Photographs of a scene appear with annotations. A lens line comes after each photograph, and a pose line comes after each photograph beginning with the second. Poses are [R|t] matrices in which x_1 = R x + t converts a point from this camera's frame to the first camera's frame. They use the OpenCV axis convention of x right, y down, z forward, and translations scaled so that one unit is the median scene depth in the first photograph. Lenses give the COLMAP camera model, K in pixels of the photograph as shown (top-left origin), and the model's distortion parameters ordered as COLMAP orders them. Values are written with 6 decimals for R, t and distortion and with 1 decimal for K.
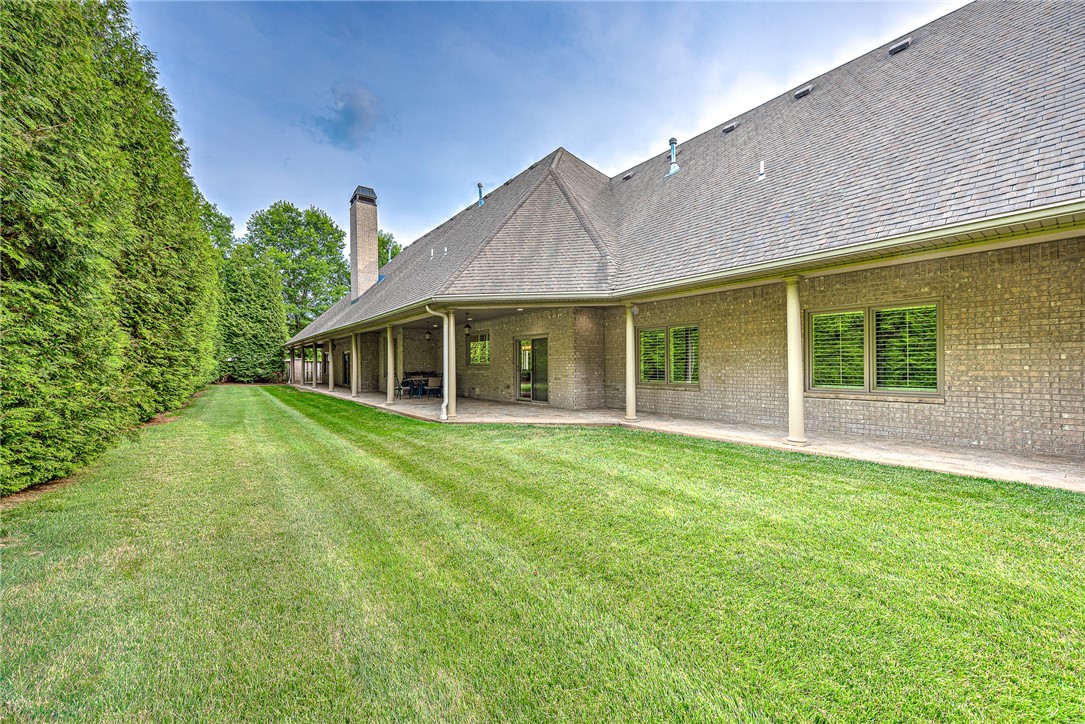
lens RADIAL K [[435.6, 0, 543.2], [0, 435.6, 361.0], [0, 0, 1]] dist [0.012723, -0.003686]
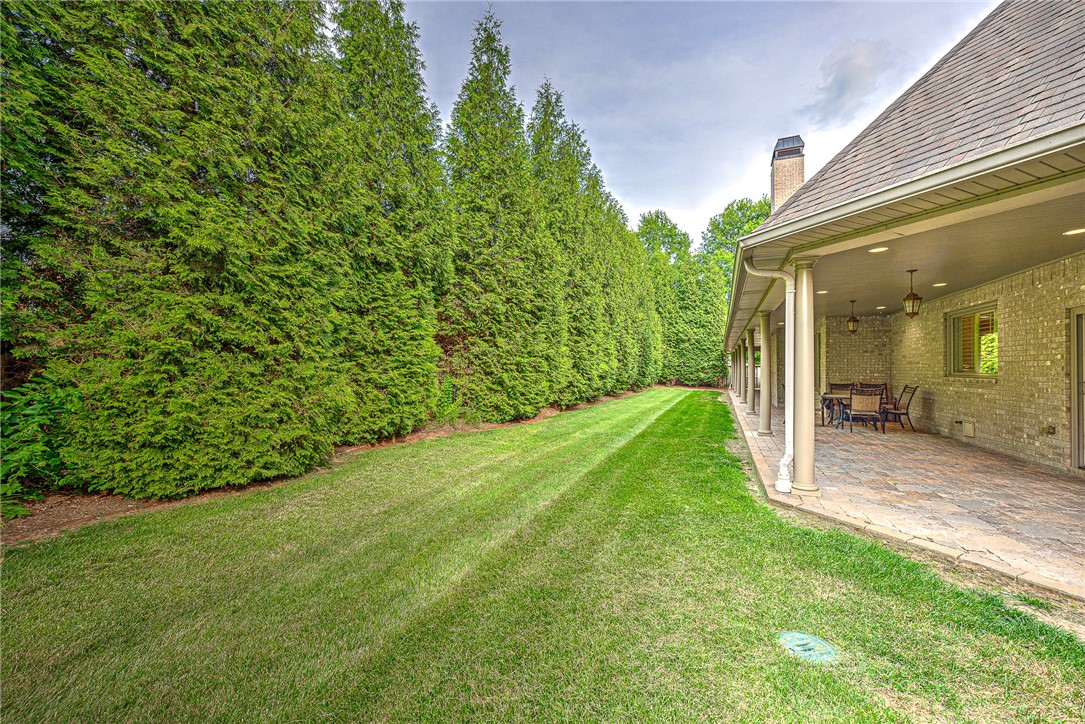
lens RADIAL K [[435.6, 0, 511.2], [0, 435.6, 366.7], [0, 0, 1]] dist [0.012723, -0.003686]
pose [[0.493997, 0.003719, -0.869456, 0.010641], [-0.000018, 0.999991, 0.004267, -0.001390], [0.869464, -0.002092, 0.493992, 0.119859]]
